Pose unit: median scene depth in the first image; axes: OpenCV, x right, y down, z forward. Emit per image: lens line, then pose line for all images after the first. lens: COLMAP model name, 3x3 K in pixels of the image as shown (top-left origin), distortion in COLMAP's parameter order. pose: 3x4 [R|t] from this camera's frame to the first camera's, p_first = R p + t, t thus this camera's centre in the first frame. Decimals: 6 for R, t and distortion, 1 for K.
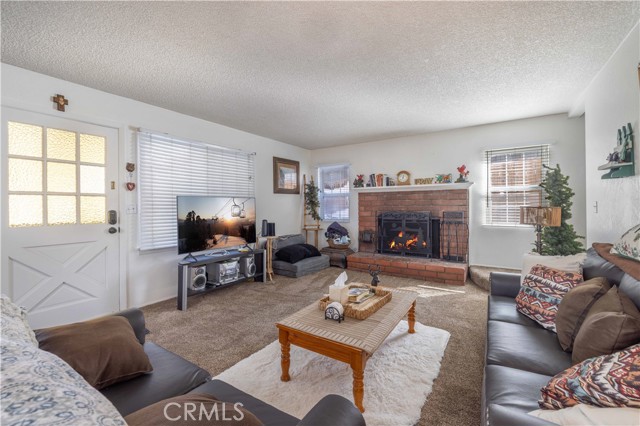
lens RADIAL K [[270.7, 0, 321.8], [0, 270.7, 208.2], [0, 0, 1]] dist [0.000852, -0.000080]
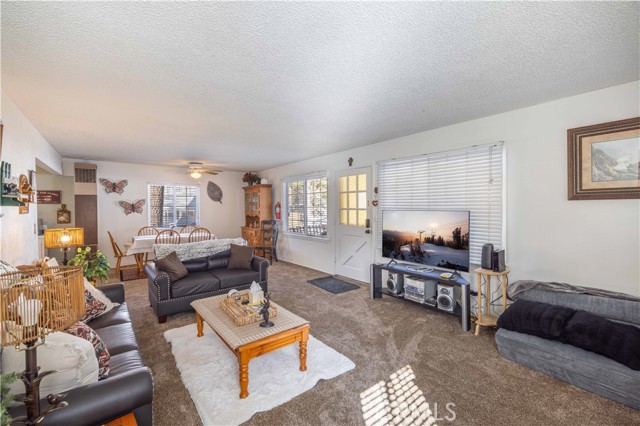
lens RADIAL K [[270.7, 0, 321.8], [0, 270.7, 208.2], [0, 0, 1]] dist [0.000852, -0.000080]
pose [[-0.309477, 0.019635, -0.950704, 0.792088], [0.000967, 0.999793, 0.020334, -0.084869], [0.950906, 0.005374, -0.309432, 1.199978]]
